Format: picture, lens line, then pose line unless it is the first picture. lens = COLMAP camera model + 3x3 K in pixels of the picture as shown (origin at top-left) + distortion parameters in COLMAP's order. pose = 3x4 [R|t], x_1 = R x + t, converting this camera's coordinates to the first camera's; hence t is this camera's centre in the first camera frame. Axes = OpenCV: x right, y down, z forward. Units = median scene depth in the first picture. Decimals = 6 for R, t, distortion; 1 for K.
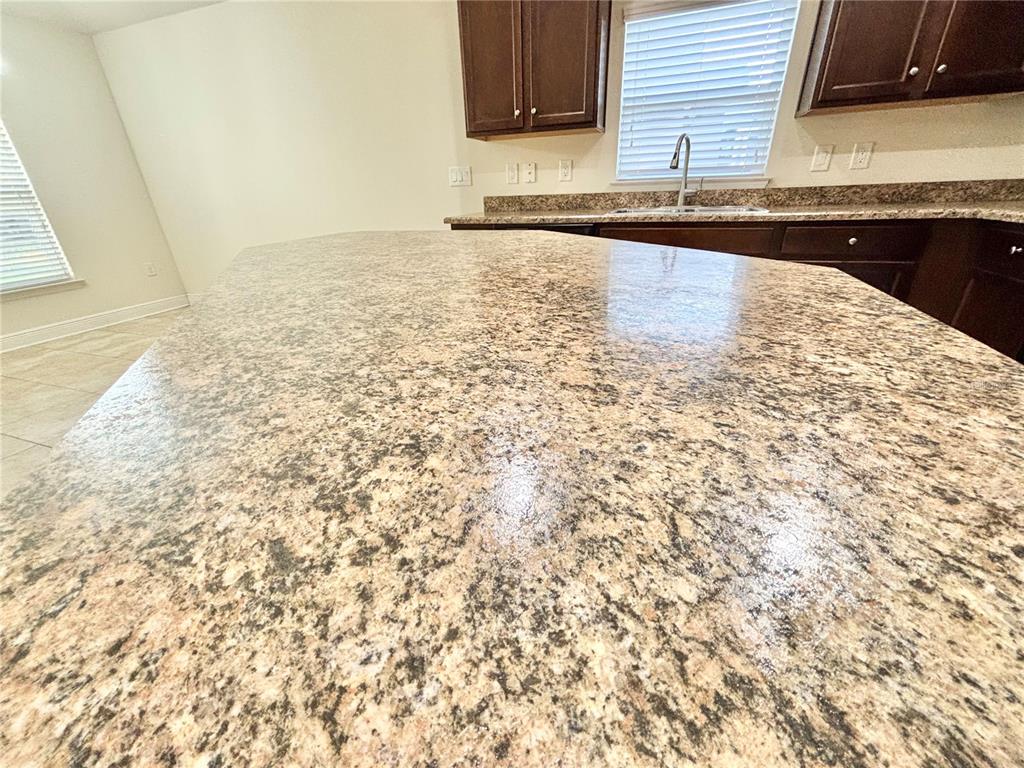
lens RADIAL K [[413.9, 0, 512.4], [0, 413.9, 382.2], [0, 0, 1]] dist [-0.001028, -0.000218]
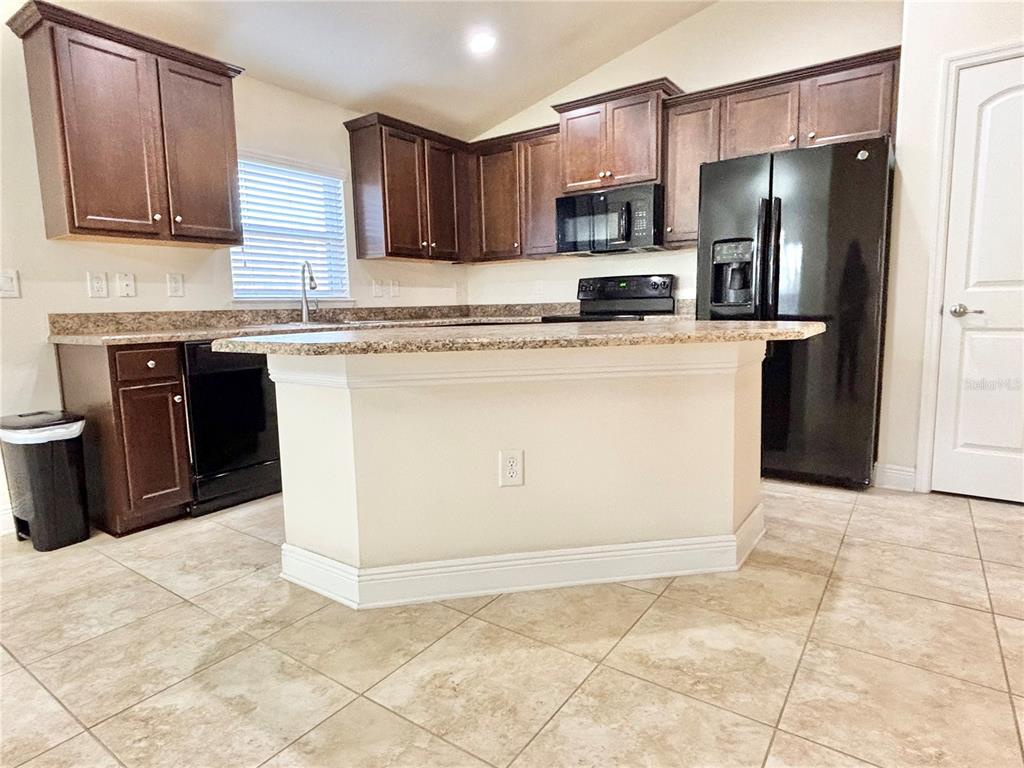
lens RADIAL K [[584.6, 0, 511.2], [0, 584.6, 377.9], [0, 0, 1]] dist [-0.000118, 0.000349]
pose [[0.272298, -0.090646, 0.957934, -0.906902], [0.419231, 0.907268, -0.033317, -0.029159], [-0.866083, 0.410667, 0.285049, 0.186892]]
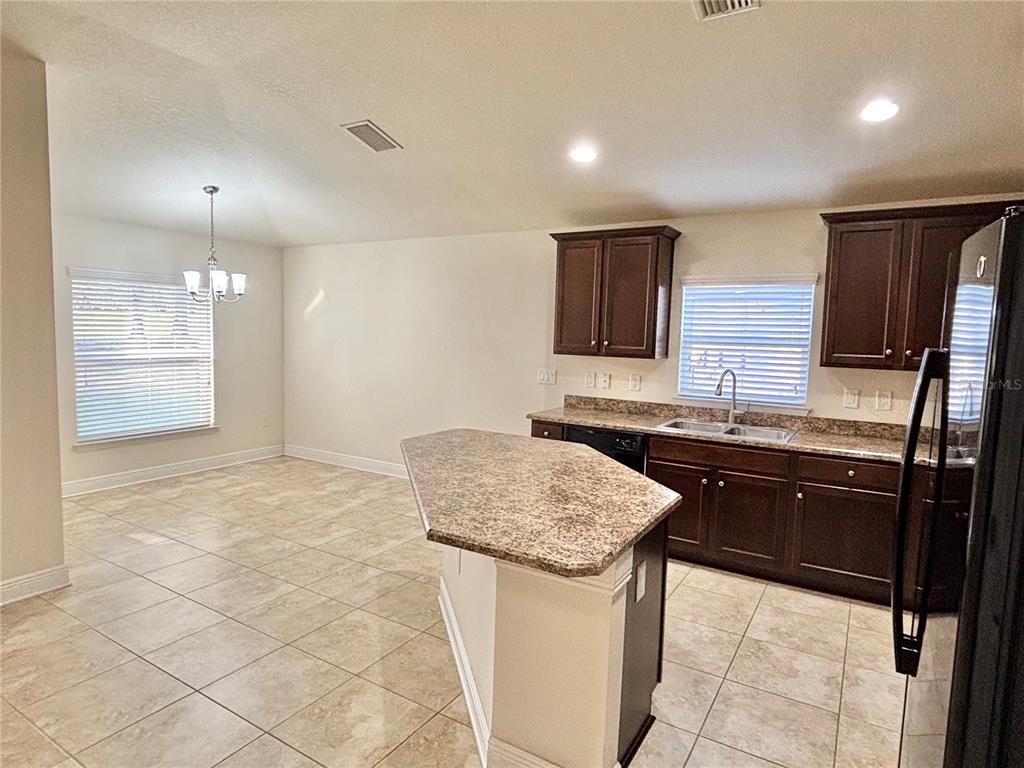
lens RADIAL K [[595.0, 0, 507.1], [0, 595.0, 380.7], [0, 0, 1]] dist [0.041675, -0.054466]
pose [[0.974824, 0.079435, -0.208348, 0.140510], [-0.146511, 0.932559, -0.329953, 0.103307], [0.168087, 0.352171, 0.920718, -0.682138]]
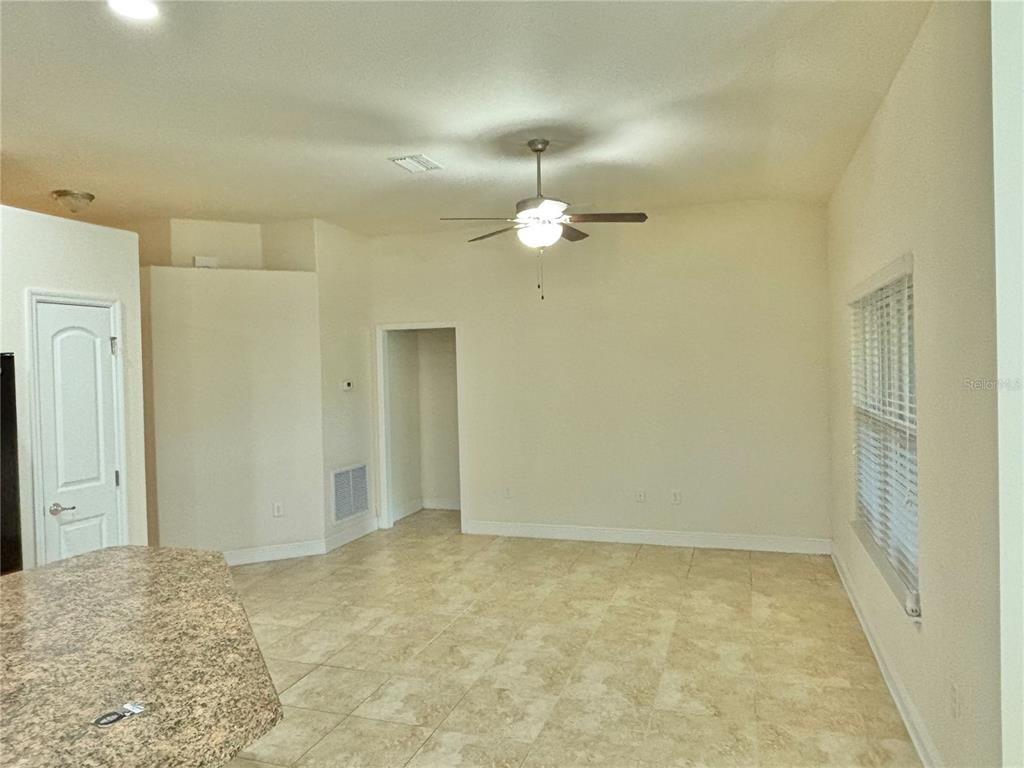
lens RADIAL K [[708.0, 0, 496.6], [0, 708.0, 379.5], [0, 0, 1]] dist [0.000070, -0.000435]
pose [[-0.998182, 0.060131, 0.004124, -0.561844], [0.055817, 0.896403, 0.439712, -0.687045], [0.022744, 0.439143, -0.898129, 0.973913]]
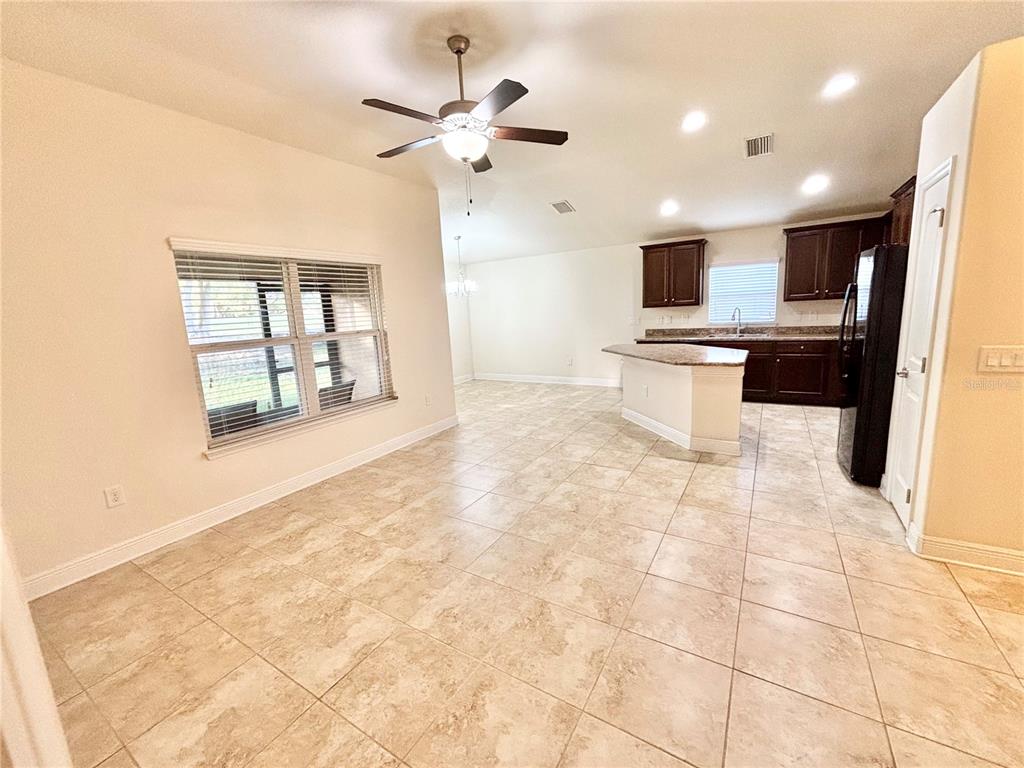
lens RADIAL K [[420.3, 0, 509.6], [0, 420.3, 383.2], [0, 0, 1]] dist [0.000144, -0.000154]
pose [[0.976304, 0.022513, -0.215228, -0.352608], [-0.075180, 0.967912, -0.239780, 0.531851], [0.202923, 0.250279, 0.946669, -1.497801]]
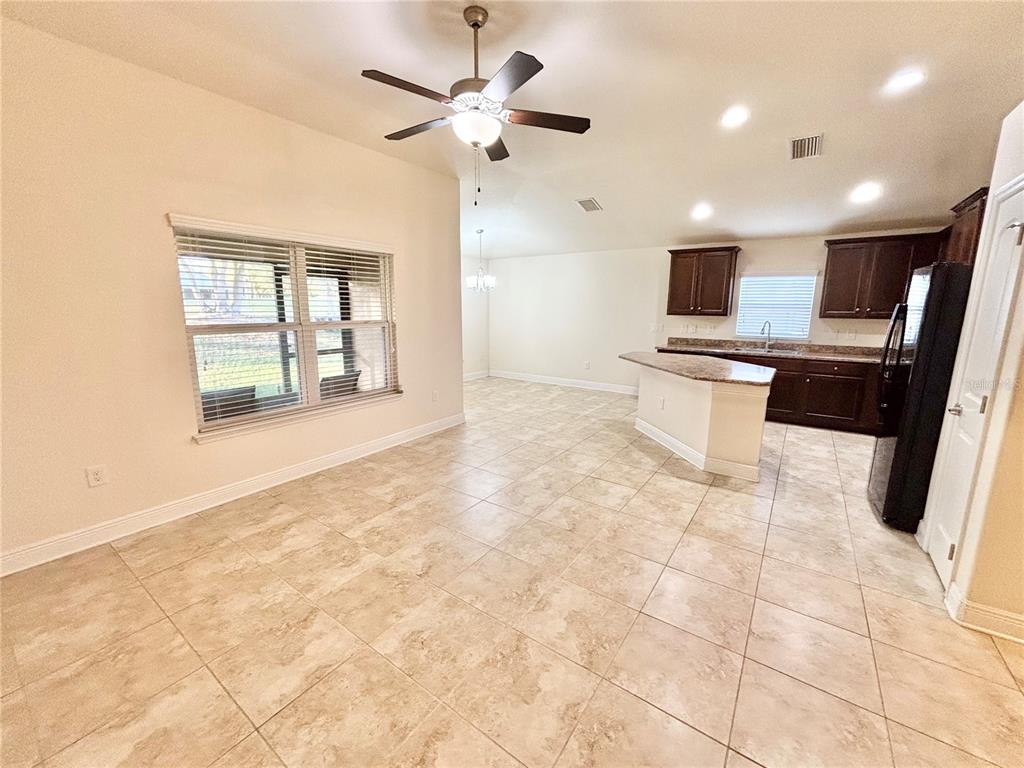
lens RADIAL K [[415.7, 0, 509.6], [0, 415.7, 383.4], [0, 0, 1]] dist [0.000070, 0.000182]
pose [[0.959852, 0.093560, -0.264443, -0.321552], [-0.155521, 0.962074, -0.224114, 0.481915], [0.233445, 0.256242, 0.938000, -1.408214]]
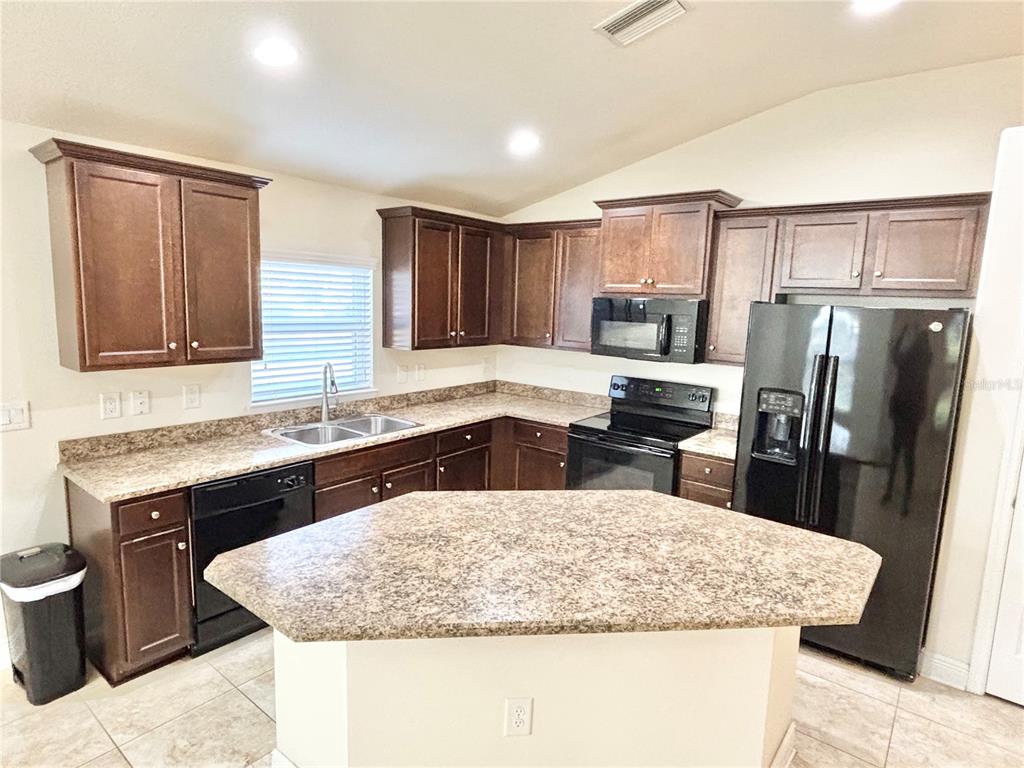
lens RADIAL K [[580.3, 0, 510.2], [0, 580.3, 384.0], [0, 0, 1]] dist [0.001900, -0.000207]
pose [[0.327675, -0.093136, 0.940189, -0.798270], [0.359137, 0.932709, -0.032772, -0.306365], [-0.873871, 0.348395, 0.339074, 0.085799]]
